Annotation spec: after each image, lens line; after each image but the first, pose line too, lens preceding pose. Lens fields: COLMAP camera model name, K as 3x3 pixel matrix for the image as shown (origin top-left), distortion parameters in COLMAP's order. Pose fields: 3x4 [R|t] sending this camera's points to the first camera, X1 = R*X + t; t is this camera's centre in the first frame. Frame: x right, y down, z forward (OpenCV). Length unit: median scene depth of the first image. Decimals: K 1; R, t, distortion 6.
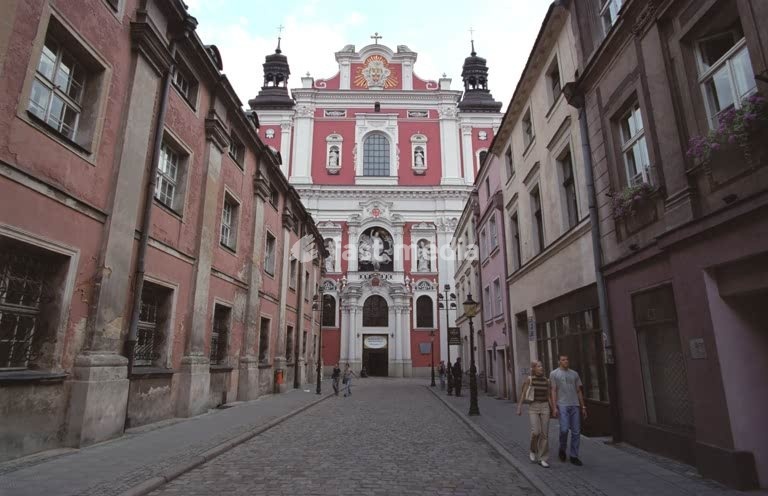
lens RADIAL K [[442.0, 0, 384.0], [0, 442.0, 248.0], [0, 0, 1]] dist [-0.000575, -0.000110]
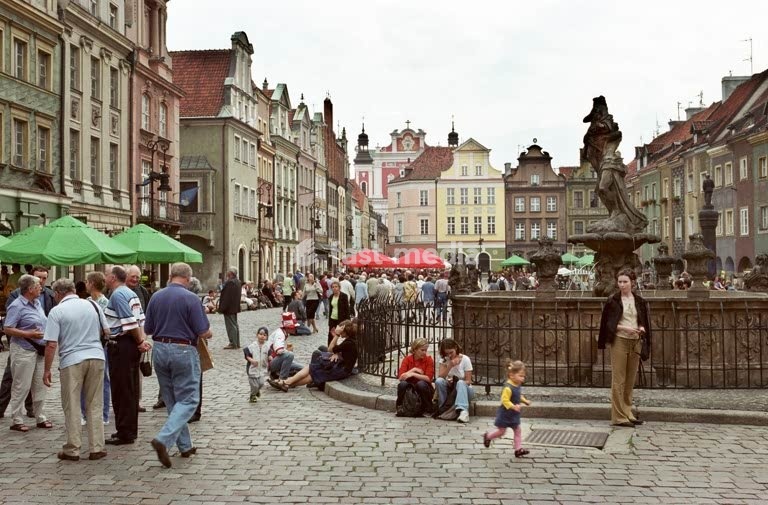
lens RADIAL K [[892.3, 0, 384.0], [0, 892.3, 252.5], [0, 0, 1]] dist [-0.000511, -0.000347]
pose [[0.997203, -0.010439, -0.074008, 0.190538], [0.027494, 0.972002, 0.233359, -0.920518], [0.069500, -0.234741, 0.969570, -3.545550]]
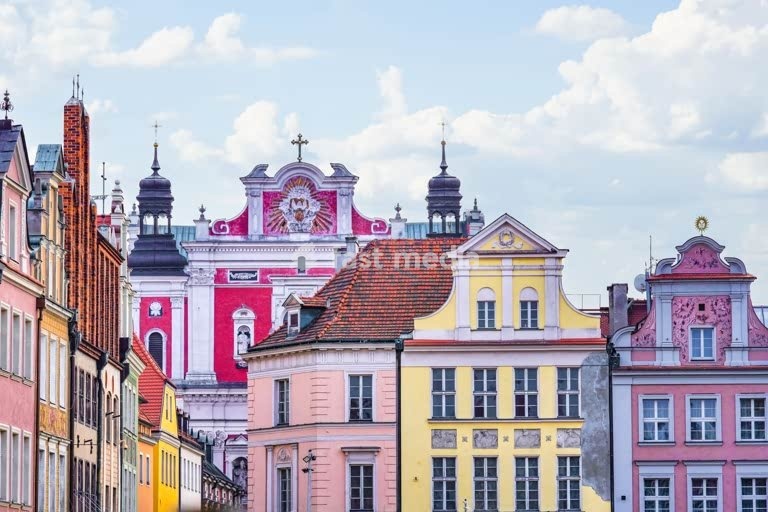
lens RADIAL K [[3191.9, 0, 384.0], [0, 3191.9, 256.0], [0, 0, 1]] dist [-0.062228, 0.541053]
pose [[0.999950, -0.006600, -0.007555, 0.153914], [0.007635, 0.989205, 0.146338, -1.064337], [0.006507, -0.146389, 0.989206, -4.020820]]
